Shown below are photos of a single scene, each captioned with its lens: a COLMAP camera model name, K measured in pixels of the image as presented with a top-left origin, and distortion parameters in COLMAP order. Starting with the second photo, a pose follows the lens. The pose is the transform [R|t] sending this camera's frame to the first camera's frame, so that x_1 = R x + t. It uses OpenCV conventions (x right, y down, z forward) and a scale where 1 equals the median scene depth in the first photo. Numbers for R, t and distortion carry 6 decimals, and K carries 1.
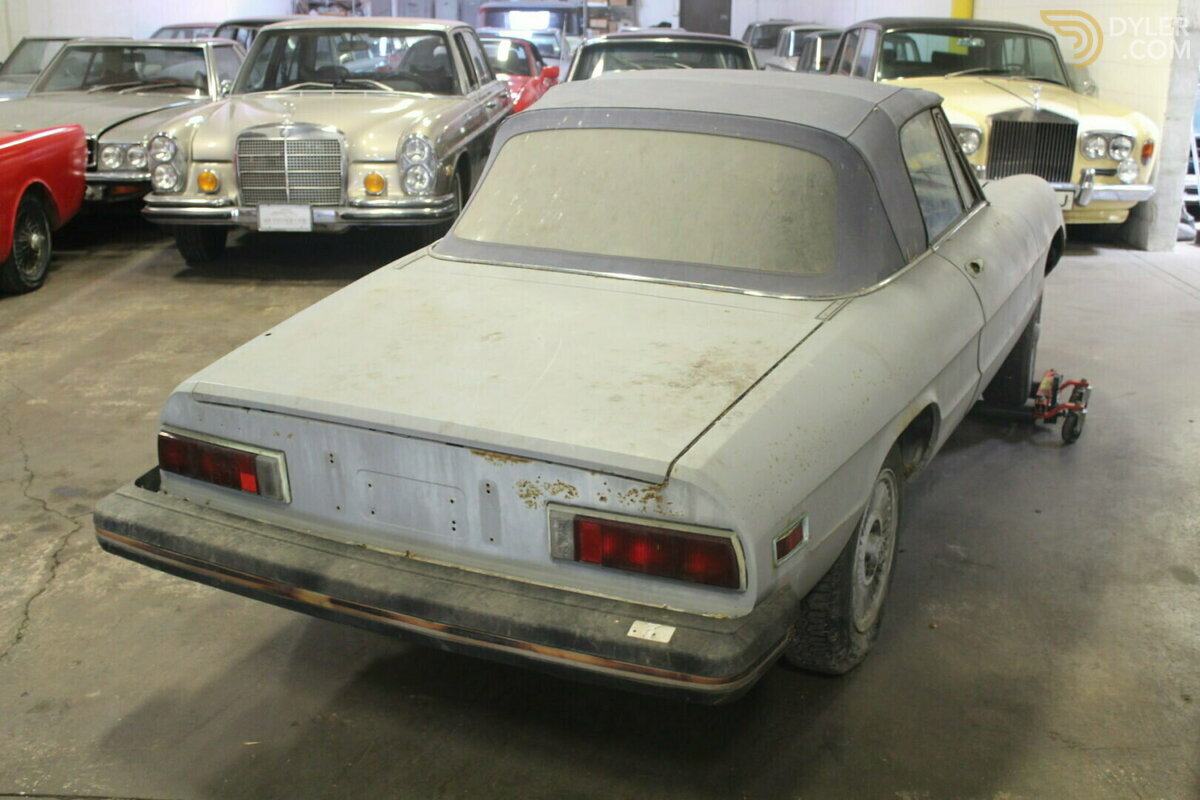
lens RADIAL K [[1328.4, 0, 600.0], [0, 1328.4, 400.0], [0, 0, 1]] dist [-0.098658, -0.005877]
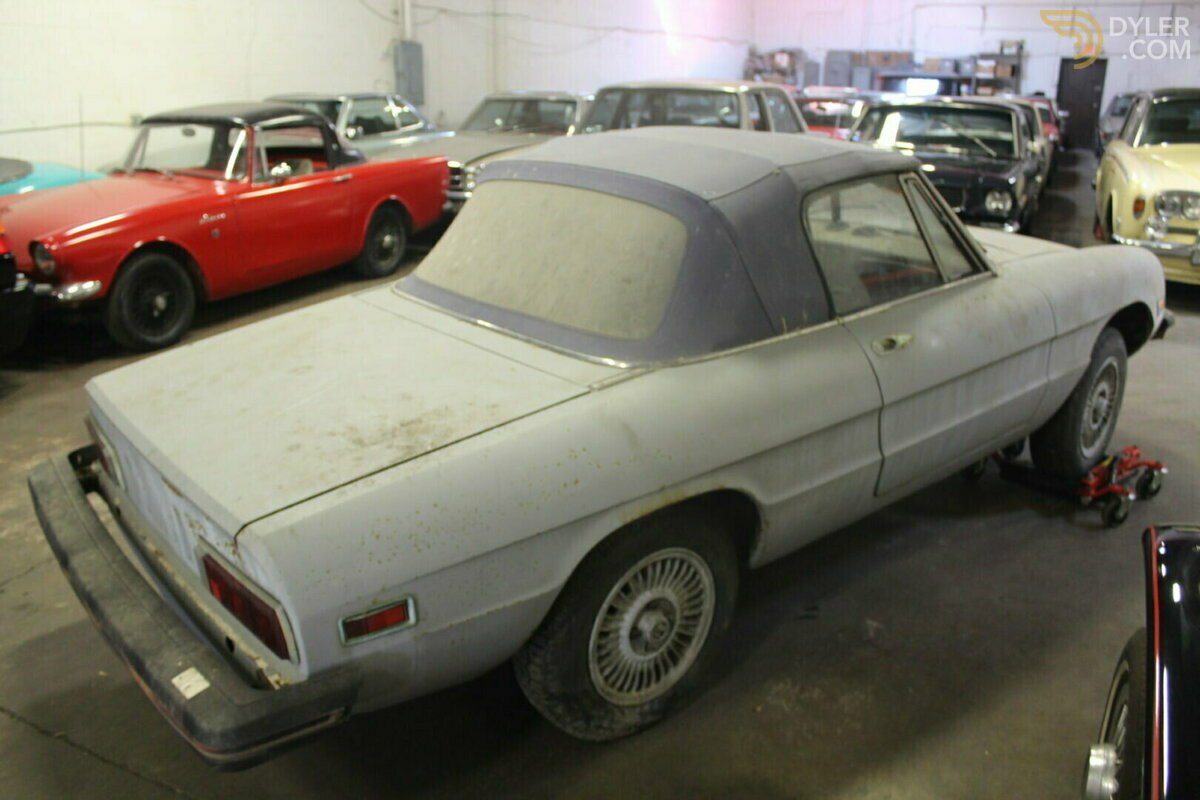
lens RADIAL K [[979.8, 0, 599.5], [0, 979.8, 413.8], [0, 0, 1]] dist [-0.127243, 0.081832]
pose [[0.911491, 0.131226, -0.389826, 0.371952], [-0.112302, 0.991130, 0.071057, -0.076858], [0.395693, -0.020989, 0.918143, 0.280971]]
